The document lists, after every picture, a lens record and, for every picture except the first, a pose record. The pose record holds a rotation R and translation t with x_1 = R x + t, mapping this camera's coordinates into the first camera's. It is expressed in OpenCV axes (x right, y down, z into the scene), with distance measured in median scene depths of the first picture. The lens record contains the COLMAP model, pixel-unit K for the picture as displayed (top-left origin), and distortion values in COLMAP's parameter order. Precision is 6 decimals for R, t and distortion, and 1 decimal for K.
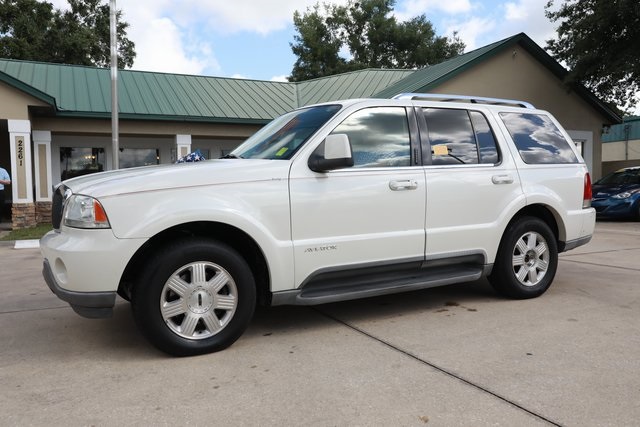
lens RADIAL K [[512.0, 0, 320.0], [0, 512.0, 213.5], [0, 0, 1]] dist [-0.075501, 0.120662]
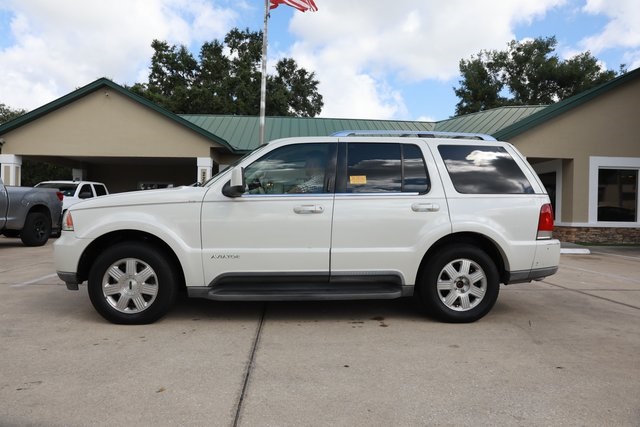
lens RADIAL K [[435.2, 0, 320.0], [0, 435.2, 213.5], [0, 0, 1]] dist [-0.105375, 0.085880]
pose [[0.920032, 0.034335, -0.390336, 0.466629], [-0.052042, 0.998036, -0.034873, -0.009977], [0.388372, 0.052398, 0.920012, 0.072170]]
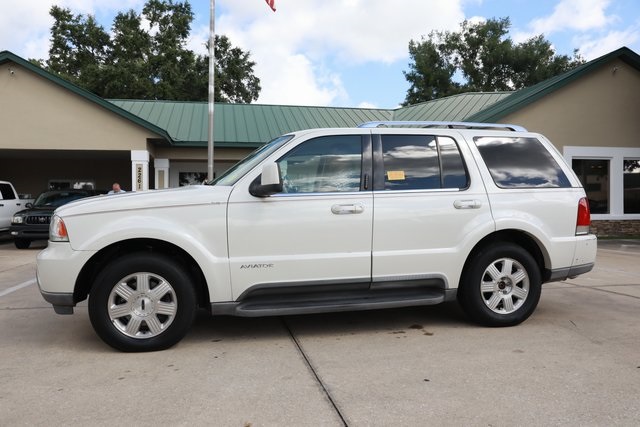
lens RADIAL K [[490.7, 0, 320.0], [0, 490.7, 213.5], [0, 0, 1]] dist [-0.085618, 0.108948]
pose [[0.967338, 0.012827, -0.253165, 0.294200], [-0.023011, 0.999039, -0.037308, -0.006096], [0.252443, 0.041915, 0.966703, 0.007159]]
